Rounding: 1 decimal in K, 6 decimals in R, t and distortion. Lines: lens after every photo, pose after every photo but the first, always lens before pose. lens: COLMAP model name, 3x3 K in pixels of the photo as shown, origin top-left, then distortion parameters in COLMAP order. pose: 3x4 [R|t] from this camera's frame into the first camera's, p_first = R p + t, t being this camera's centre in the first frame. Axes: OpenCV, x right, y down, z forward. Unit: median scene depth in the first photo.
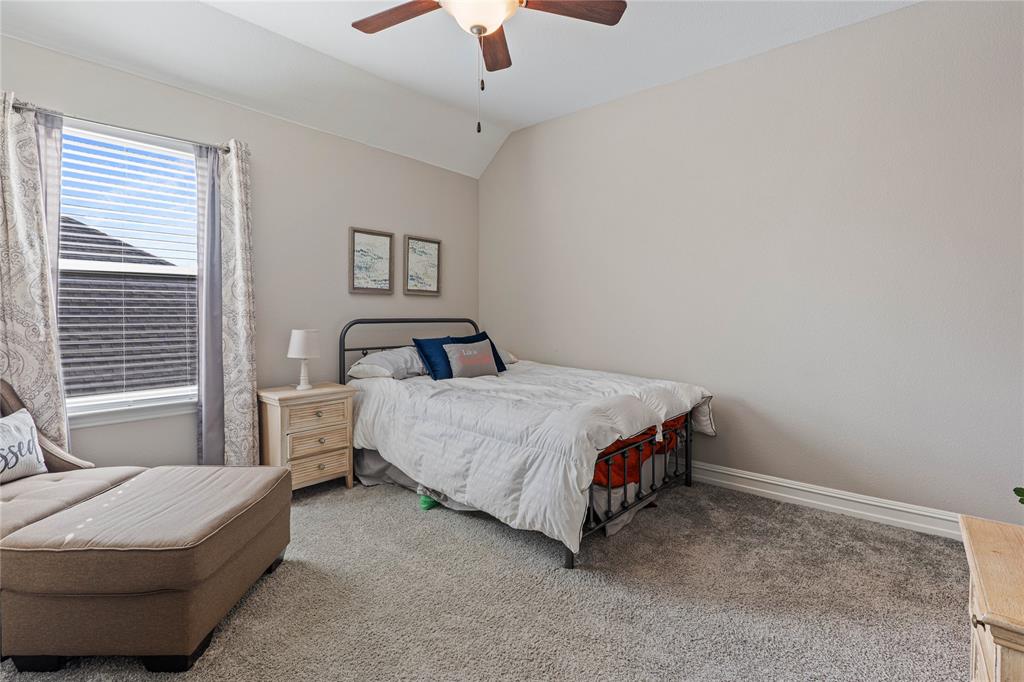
lens RADIAL K [[485.5, 0, 505.7], [0, 485.5, 325.8], [0, 0, 1]] dist [-0.004243, -0.001422]
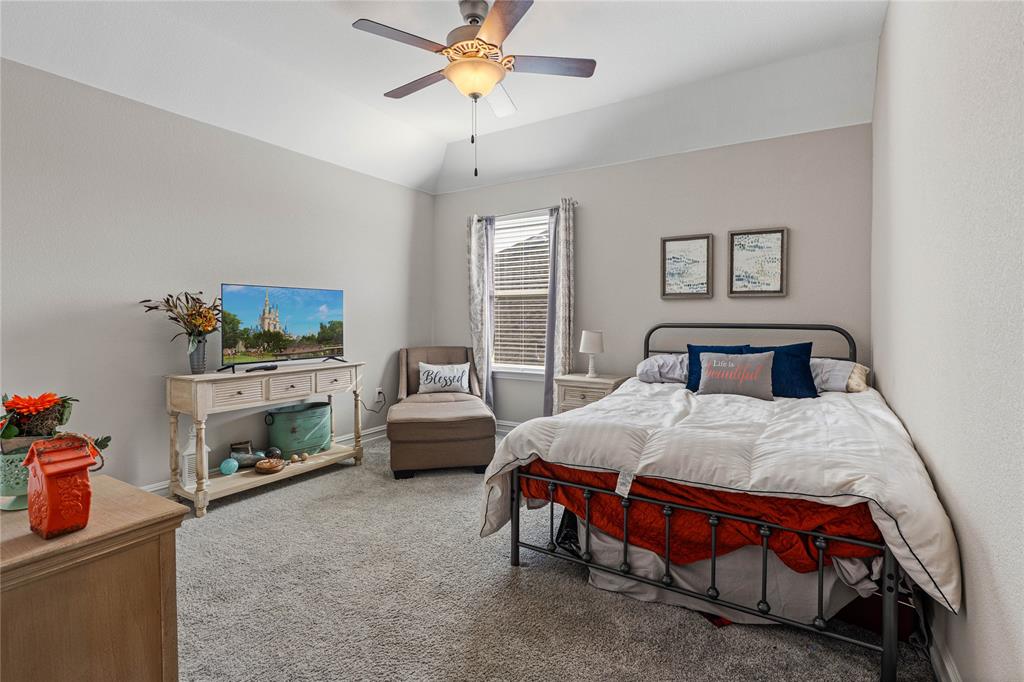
lens RADIAL K [[485.5, 0, 514.1], [0, 485.5, 333.3], [0, 0, 1]] dist [-0.004243, -0.001422]
pose [[0.169413, 0.035558, -0.984903, 0.682791], [-0.020955, 0.999253, 0.032472, -0.019259], [0.985322, 0.015138, 0.170032, 0.485315]]
